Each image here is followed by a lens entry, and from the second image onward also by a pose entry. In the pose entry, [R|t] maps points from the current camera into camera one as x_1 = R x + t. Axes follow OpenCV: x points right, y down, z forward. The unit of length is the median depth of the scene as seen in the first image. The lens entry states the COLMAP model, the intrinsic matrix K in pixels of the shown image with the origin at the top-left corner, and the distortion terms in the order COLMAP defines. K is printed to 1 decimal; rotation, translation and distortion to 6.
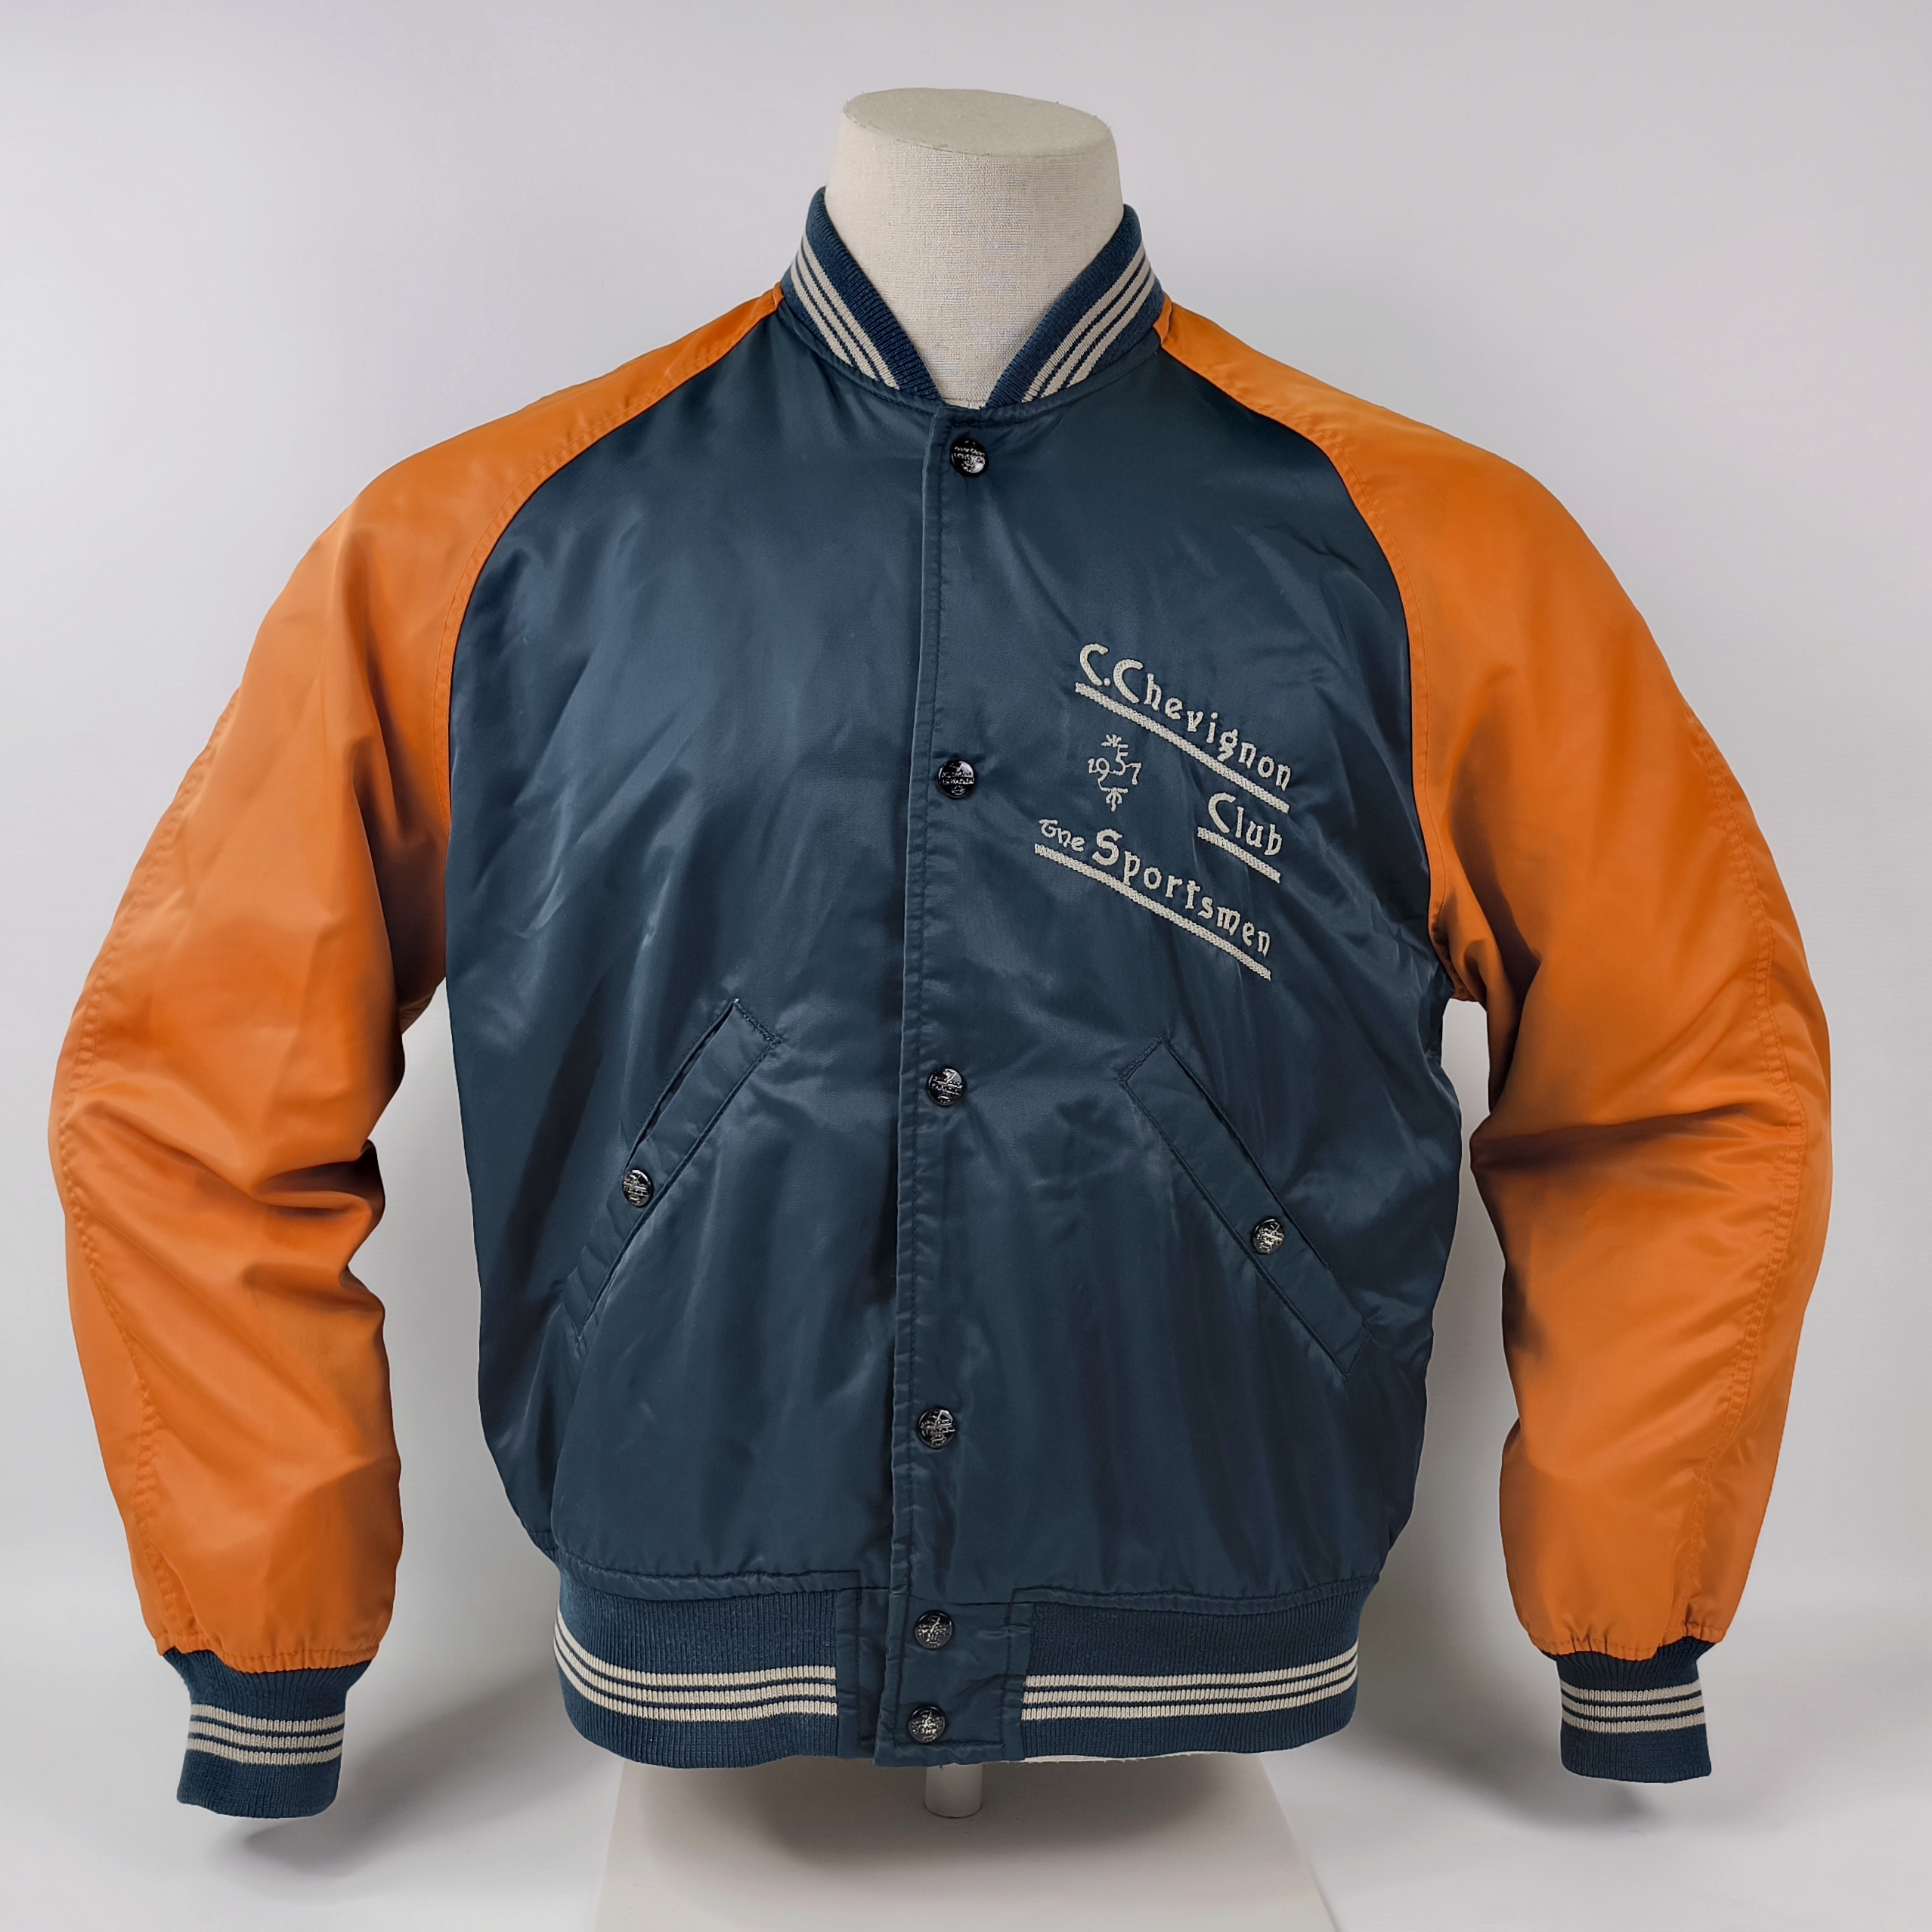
lens RADIAL K [[1856.4, 0, 1034.4], [0, 1856.4, 1002.6], [0, 0, 1]] dist [0.058102, -0.069882]
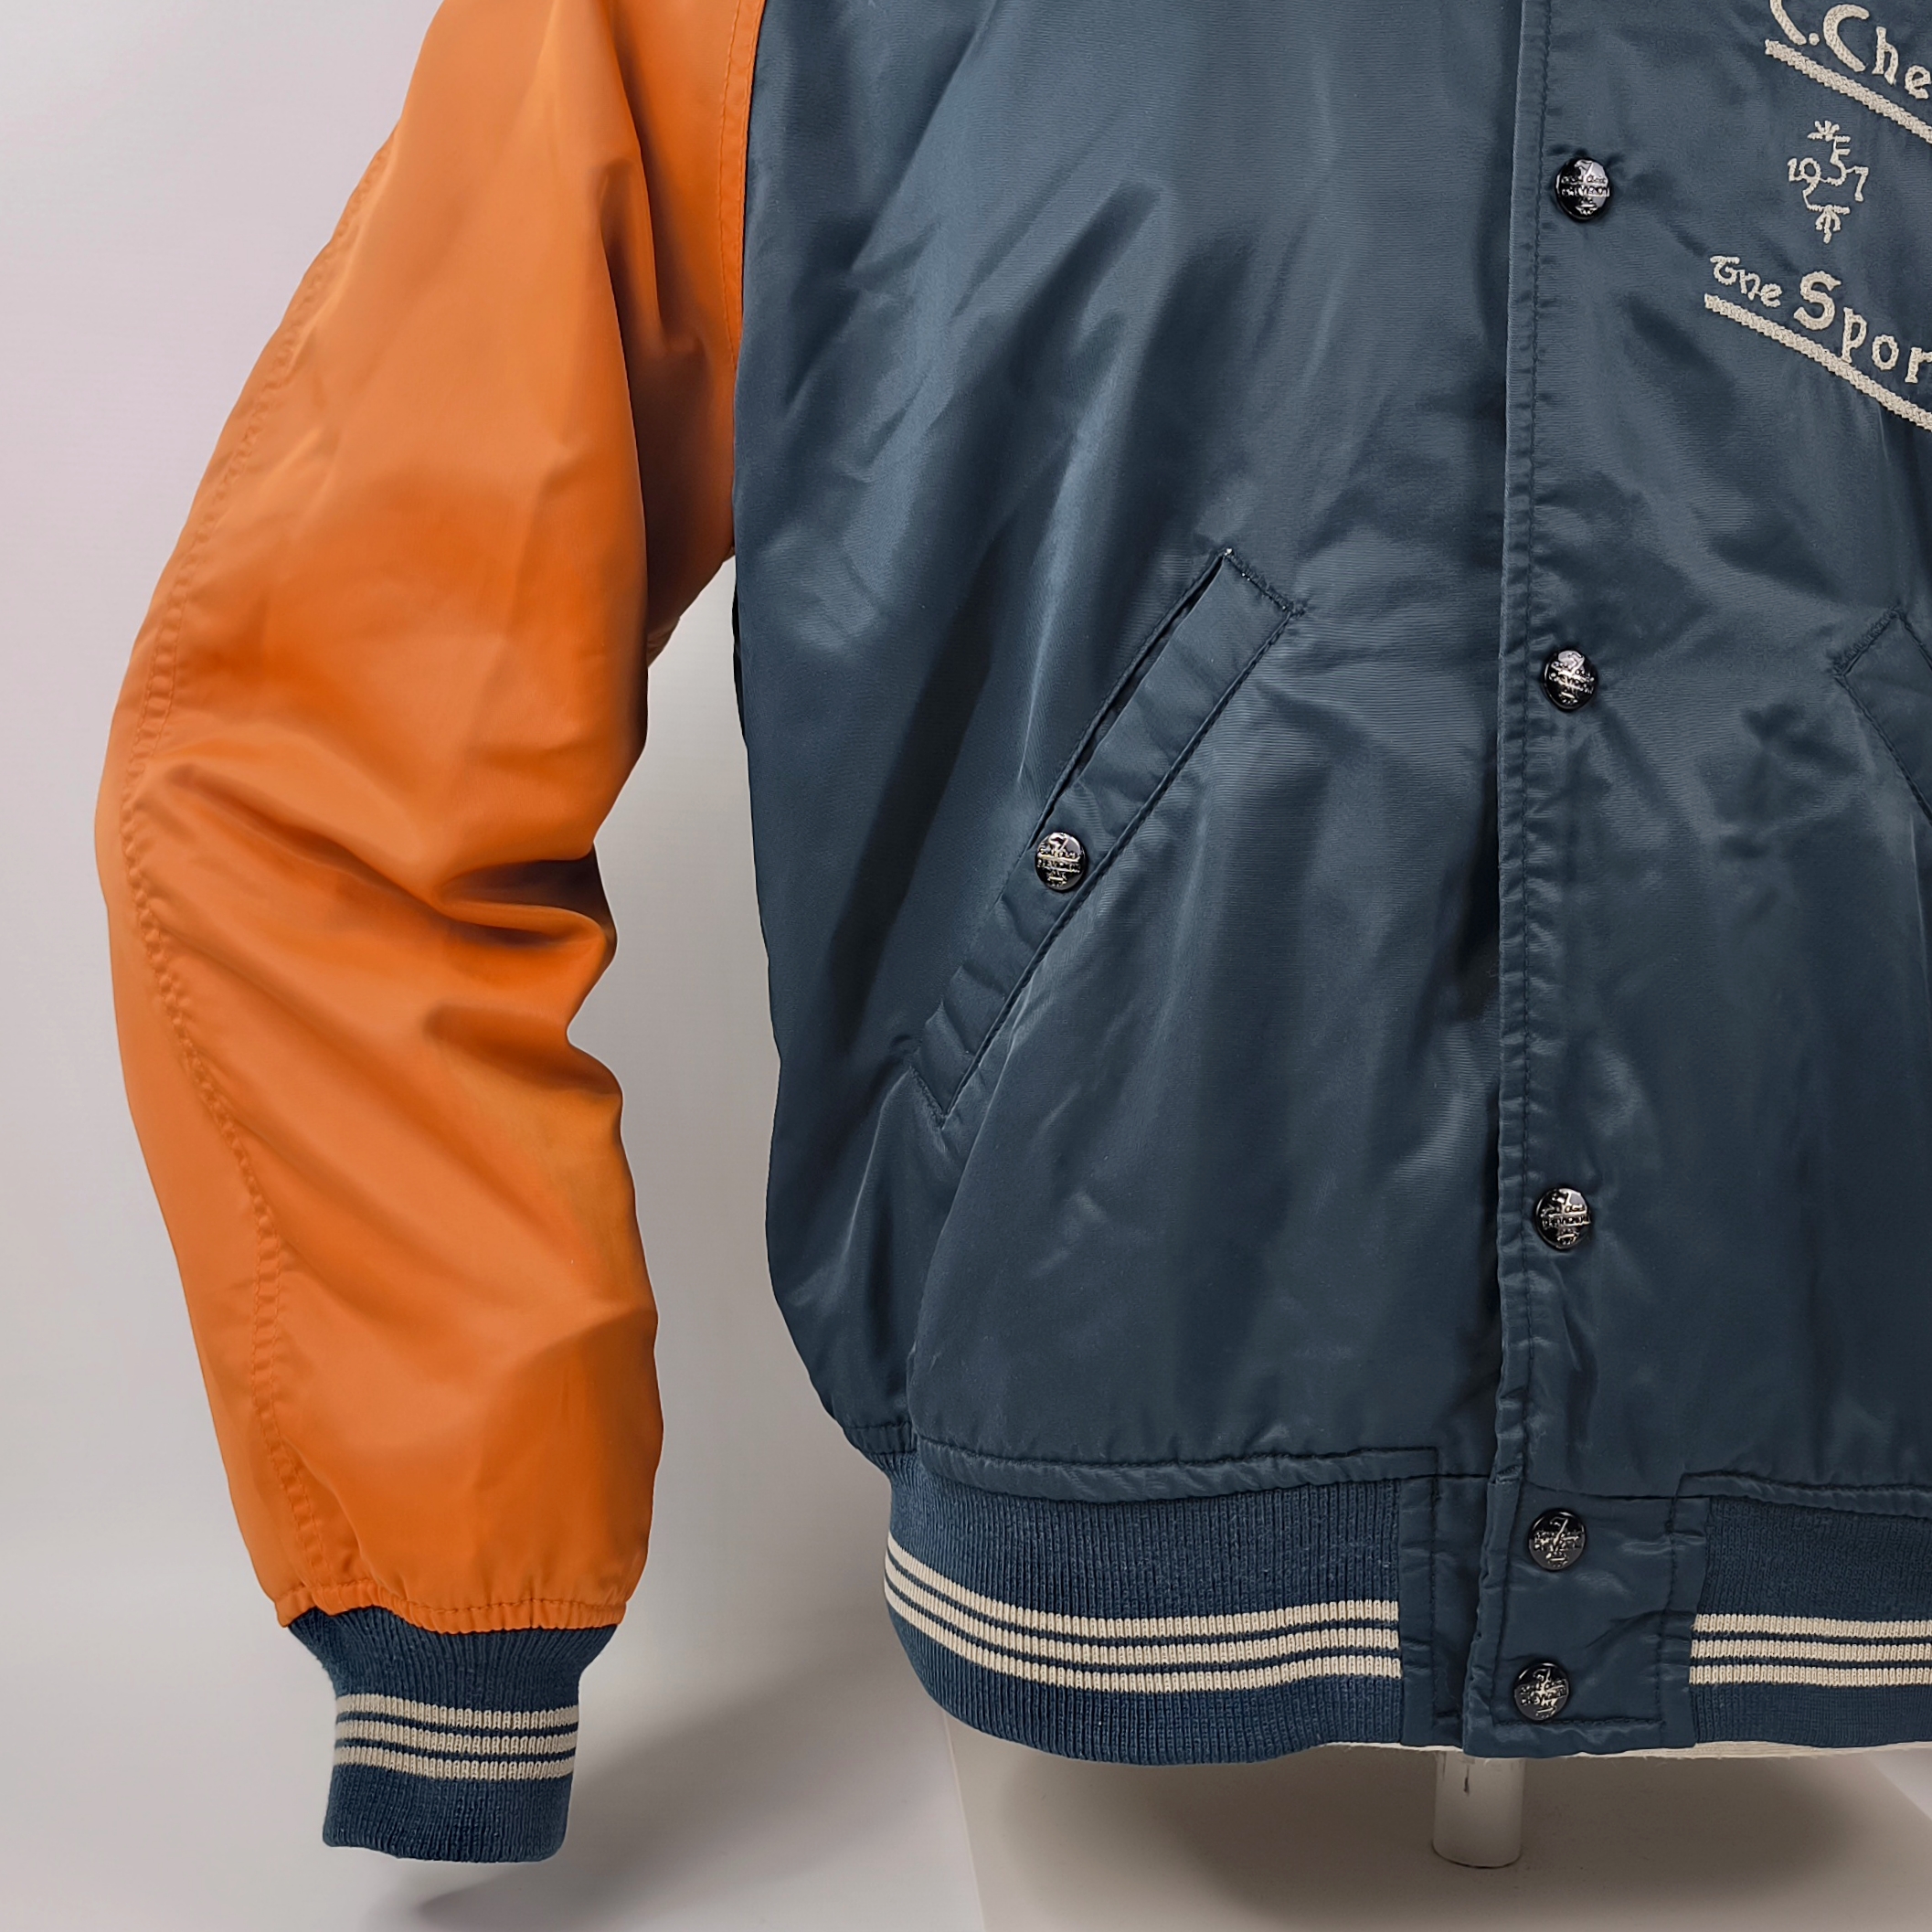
lens RADIAL K [[2302.2, 0, 1139.0], [0, 2302.2, 997.8], [0, 0, 1]] dist [0.054908, -0.092956]
pose [[0.999824, -0.008426, 0.016763, -0.204271], [0.008461, 0.999962, -0.002023, 0.151172], [-0.016745, 0.002164, 0.999857, 0.217653]]
